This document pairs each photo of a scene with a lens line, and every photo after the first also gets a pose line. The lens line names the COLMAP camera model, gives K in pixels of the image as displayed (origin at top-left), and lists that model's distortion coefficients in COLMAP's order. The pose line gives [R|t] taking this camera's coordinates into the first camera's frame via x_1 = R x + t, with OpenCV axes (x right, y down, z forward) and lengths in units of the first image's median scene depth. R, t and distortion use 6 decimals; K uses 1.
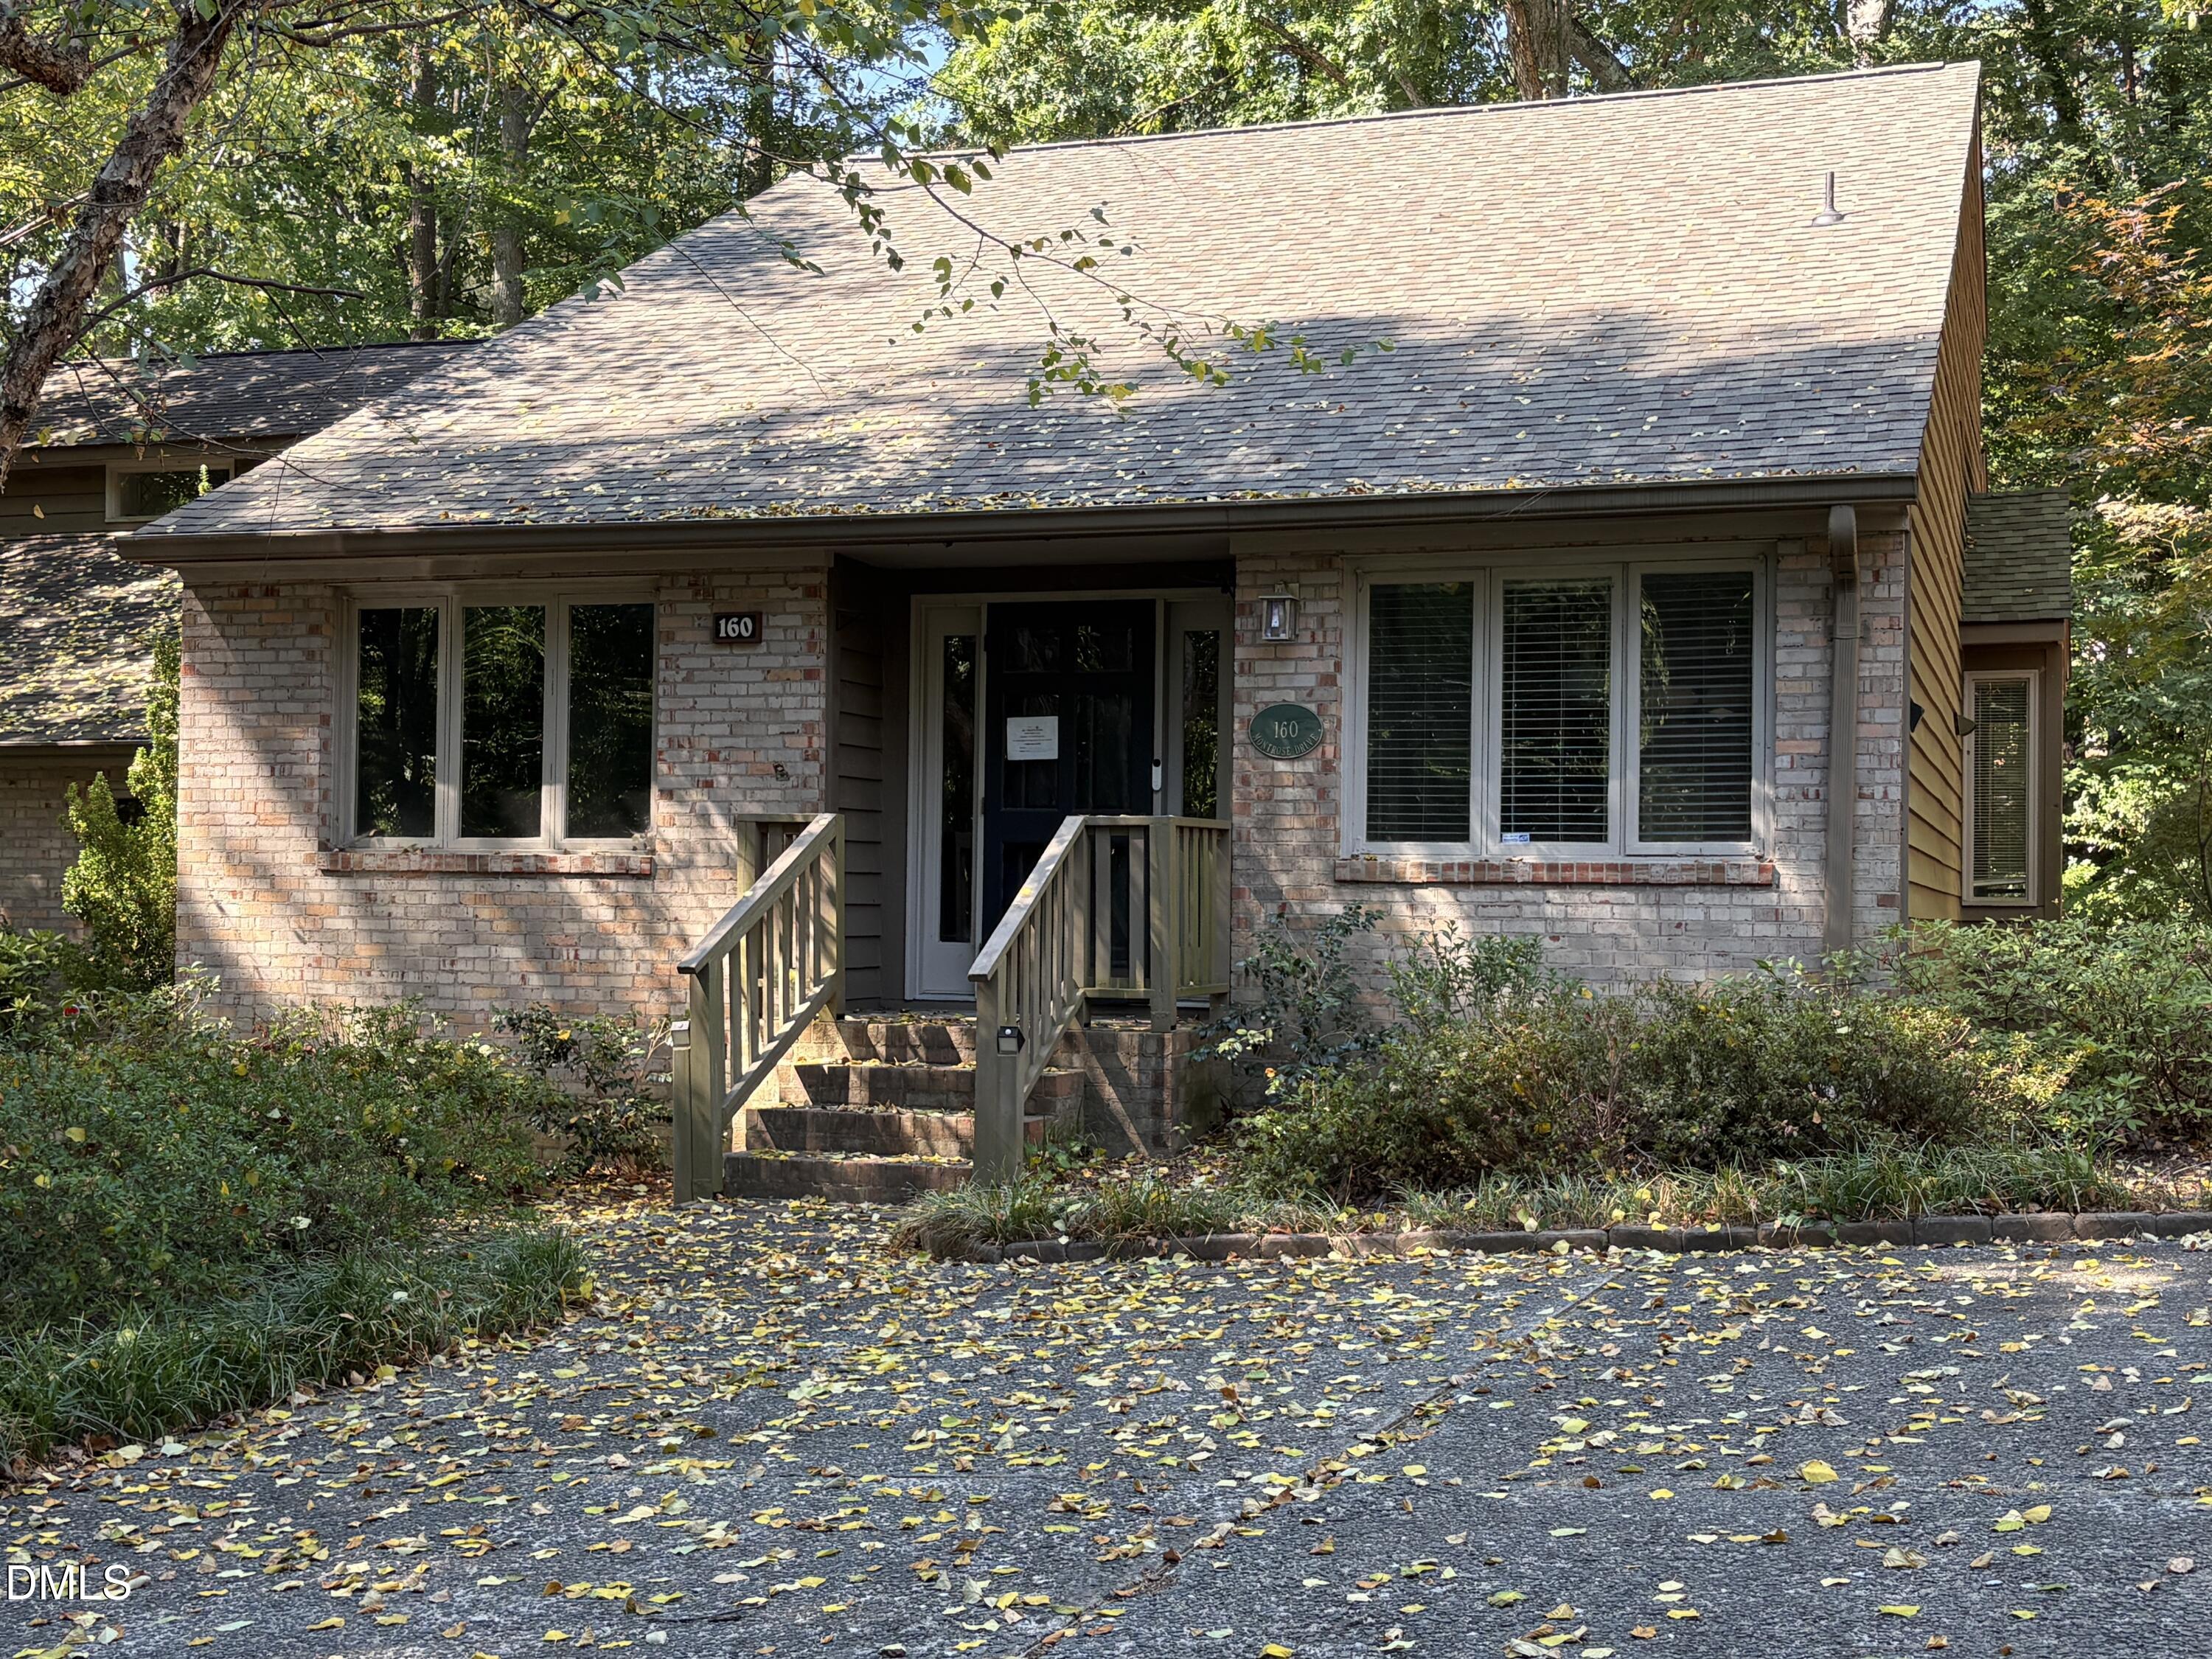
lens RADIAL K [[2731.9, 0, 1106.2], [0, 2731.9, 828.7], [0, 0, 1]] dist [-0.019910, 0.000000]
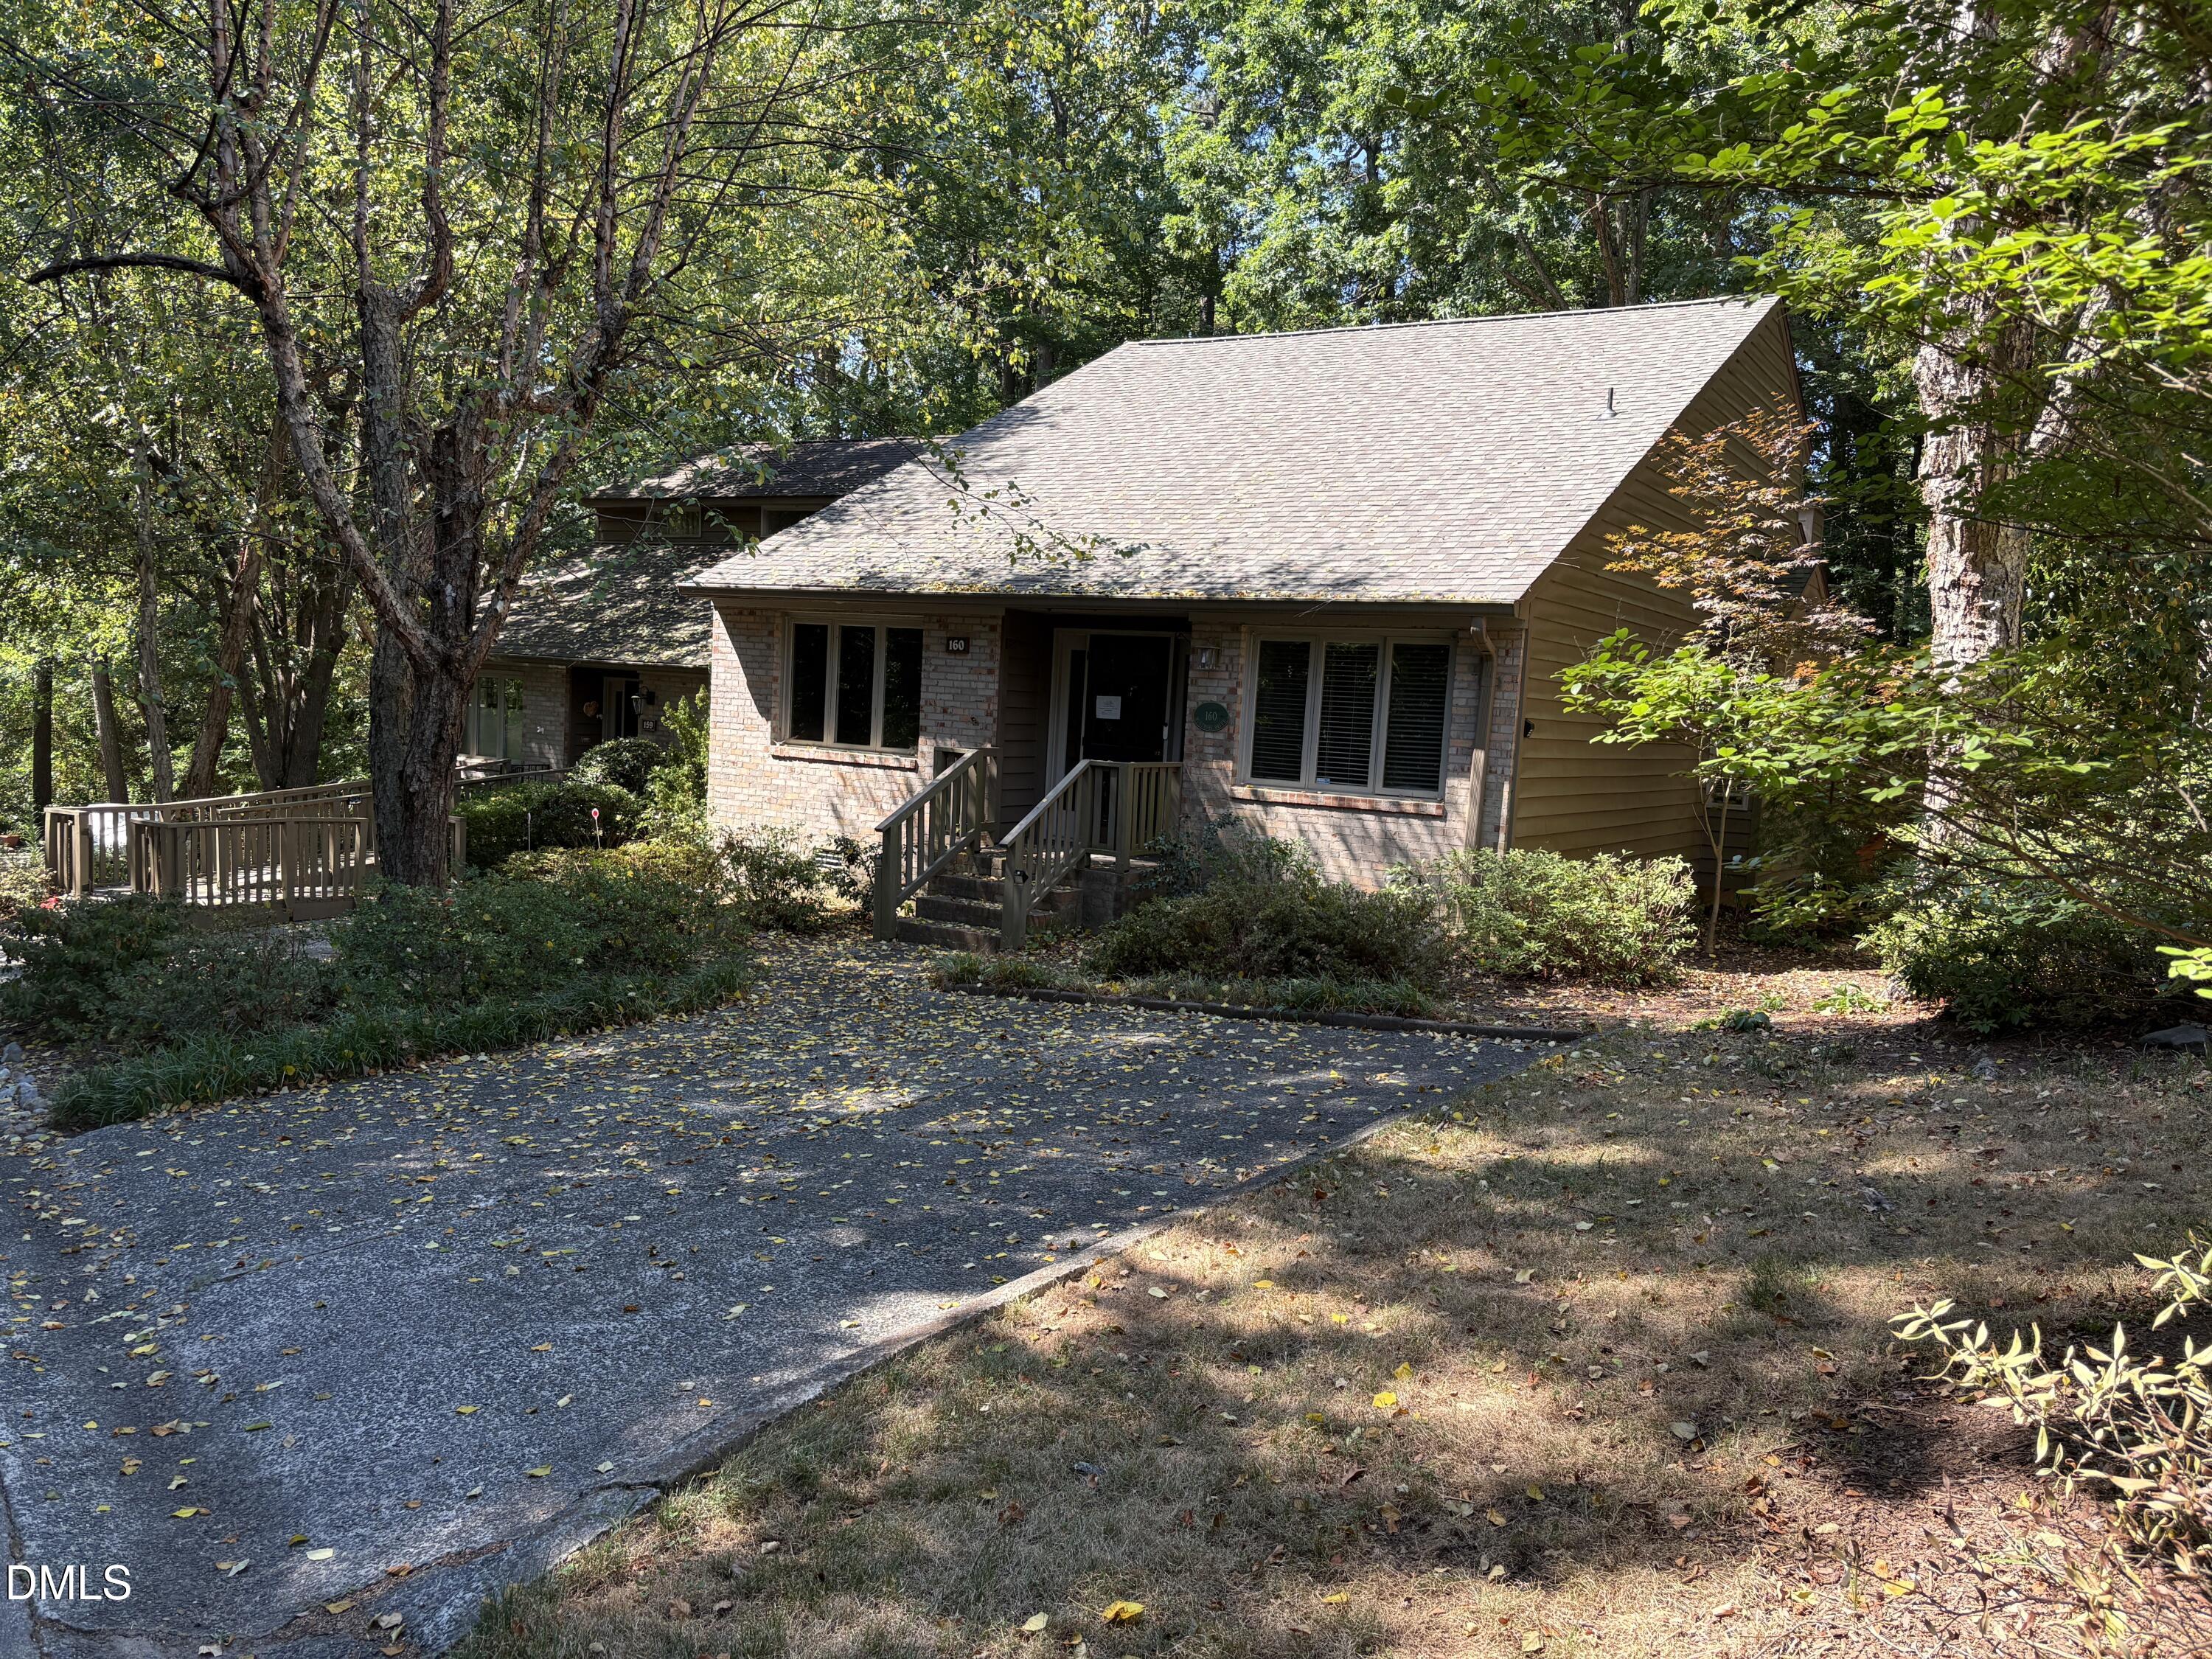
lens RADIAL K [[1684.0, 0, 1104.9], [0, 1684.0, 835.7], [0, 0, 1]] dist [0.008440, 0.003964]
pose [[0.968983, 0.058019, -0.240219, 0.262081], [-0.032804, 0.993646, 0.107667, -0.071908], [0.244940, -0.096447, 0.964729, -0.142005]]
